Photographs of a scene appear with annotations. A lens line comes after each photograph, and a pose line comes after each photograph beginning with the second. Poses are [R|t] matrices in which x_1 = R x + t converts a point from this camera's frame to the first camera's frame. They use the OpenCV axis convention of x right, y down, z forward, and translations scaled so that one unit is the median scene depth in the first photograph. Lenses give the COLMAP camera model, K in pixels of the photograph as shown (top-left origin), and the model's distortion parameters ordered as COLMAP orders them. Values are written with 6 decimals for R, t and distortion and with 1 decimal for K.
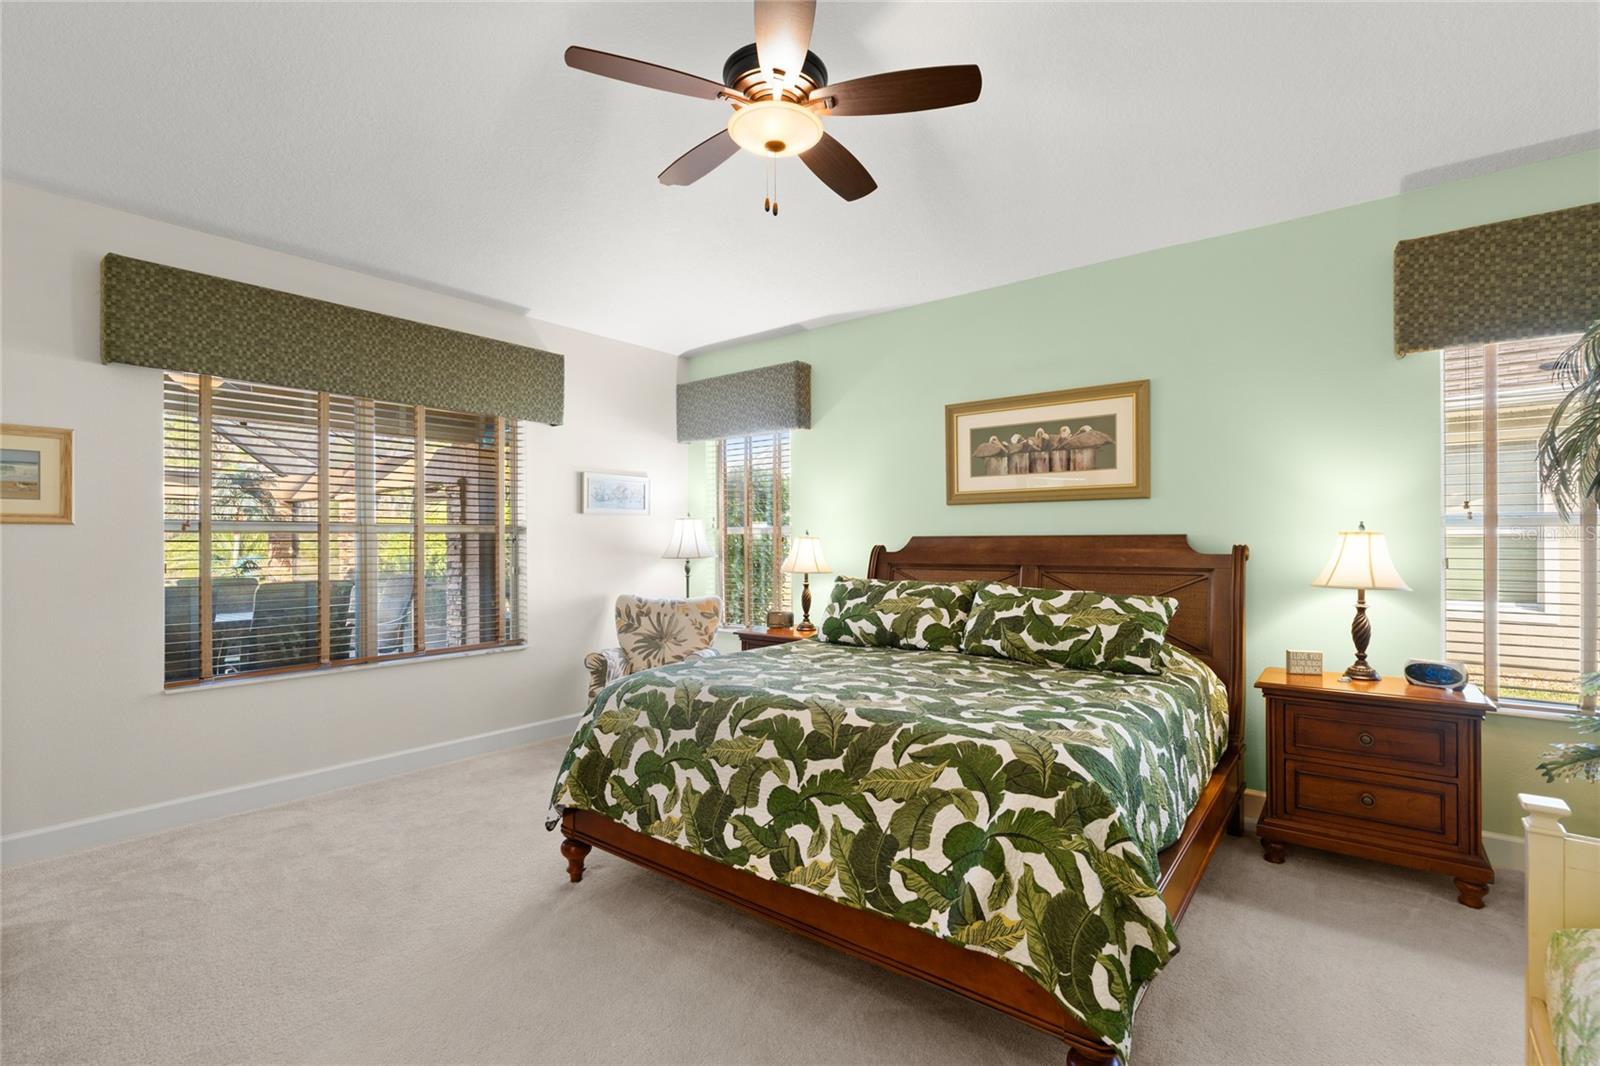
lens RADIAL K [[725.1, 0, 802.0], [0, 725.1, 537.5], [0, 0, 1]] dist [-0.007968, 0.003306]
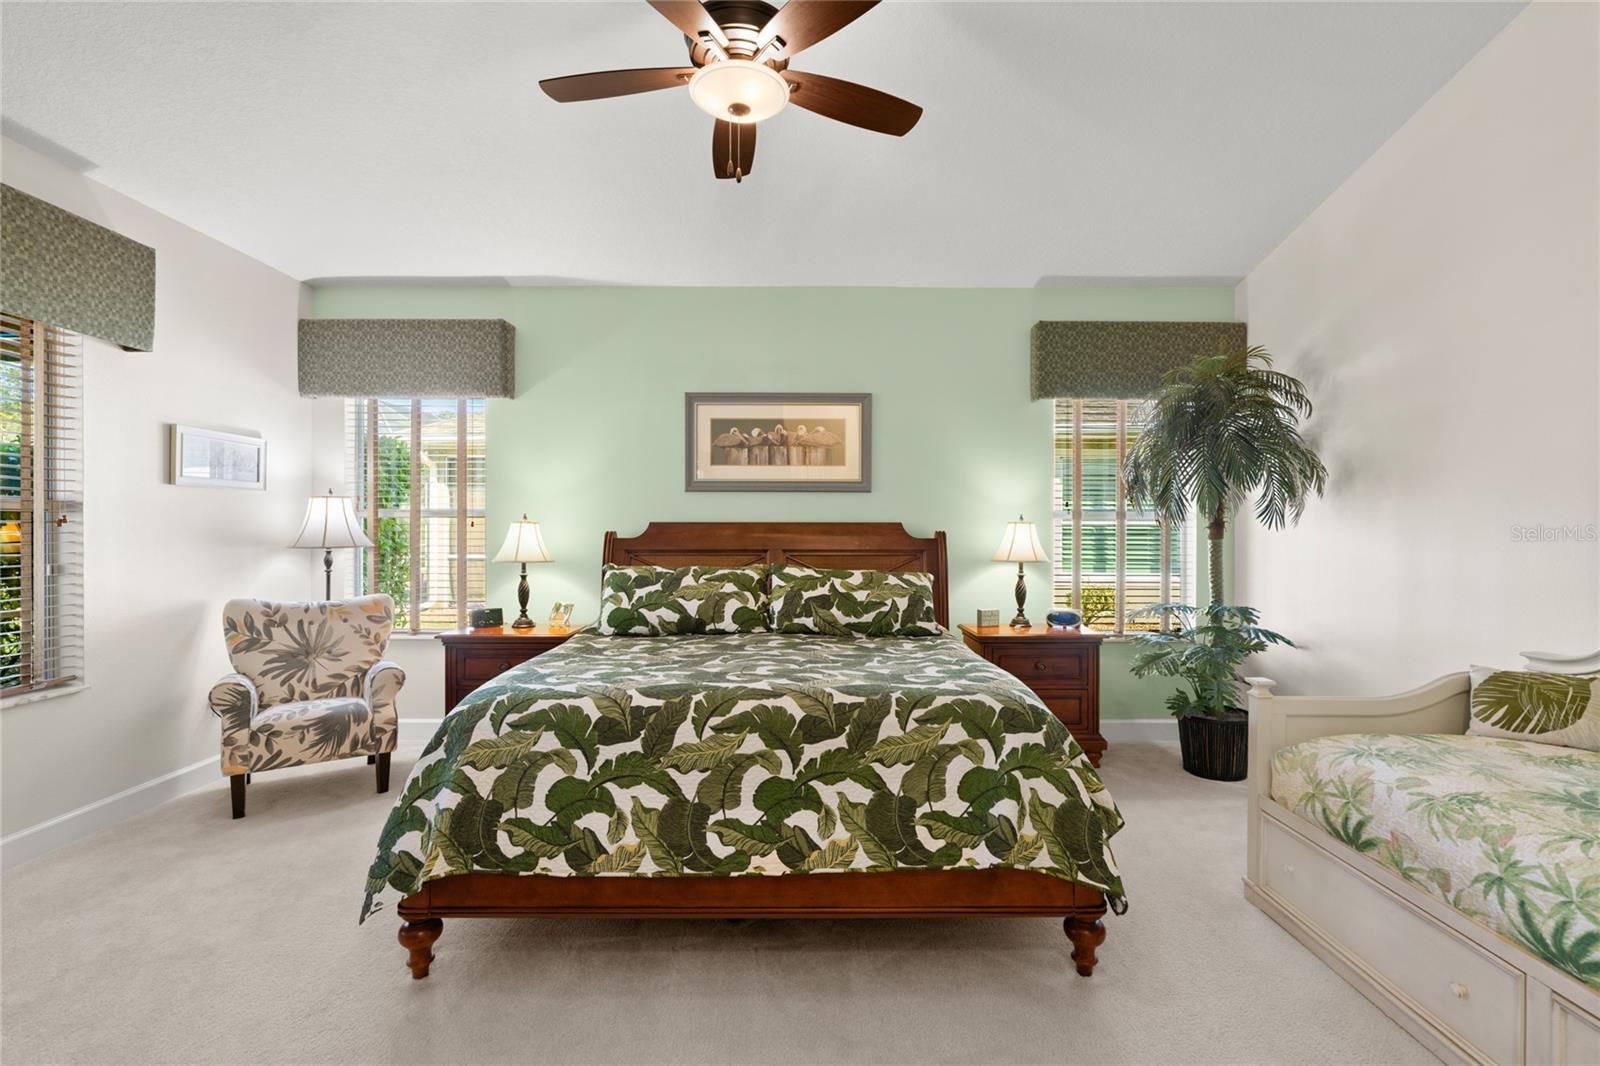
lens RADIAL K [[725.1, 0, 797.2], [0, 725.1, 526.6], [0, 0, 1]] dist [-0.007968, 0.003306]
pose [[0.785981, 0.006156, 0.618220, -0.427998], [-0.007169, 0.999974, -0.000843, 0.005501], [-0.618209, -0.003770, 0.786005, 0.155658]]
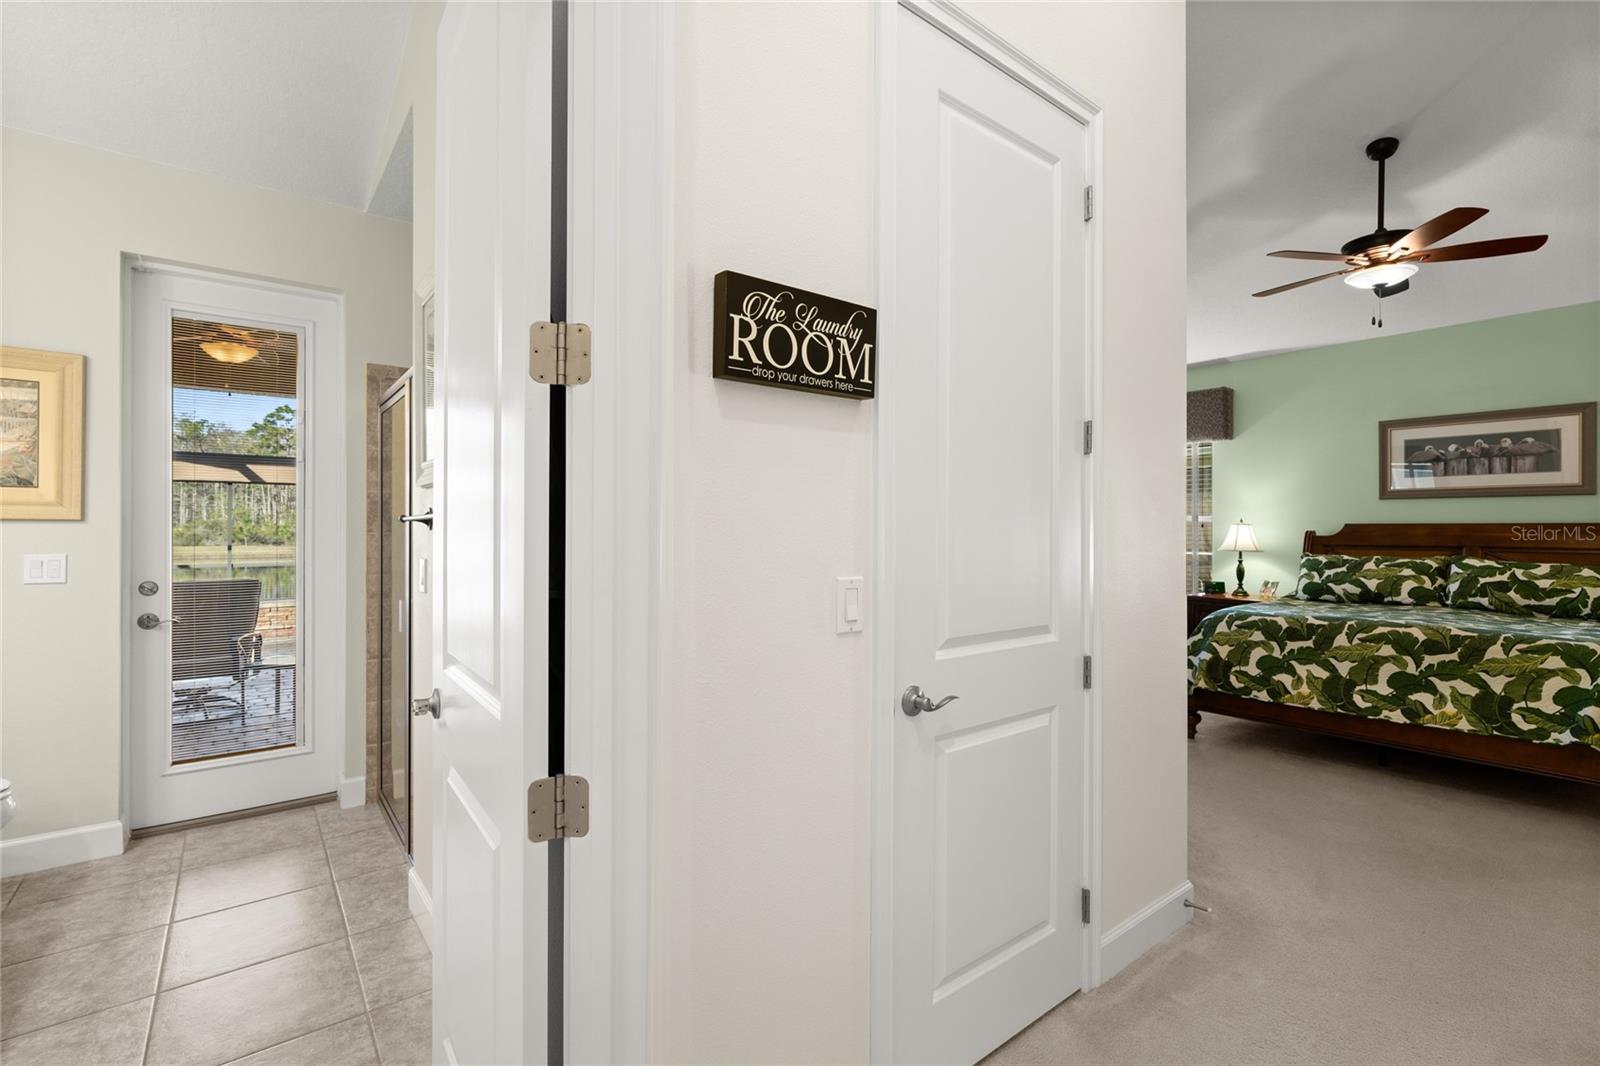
lens RADIAL K [[725.1, 0, 801.6], [0, 725.1, 527.1], [0, 0, 1]] dist [-0.007968, 0.003306]
pose [[0.973328, 0.005259, -0.229359, -0.711261], [-0.004220, 0.999978, 0.005019, 0.003112], [0.229380, -0.003917, 0.973329, -0.677920]]
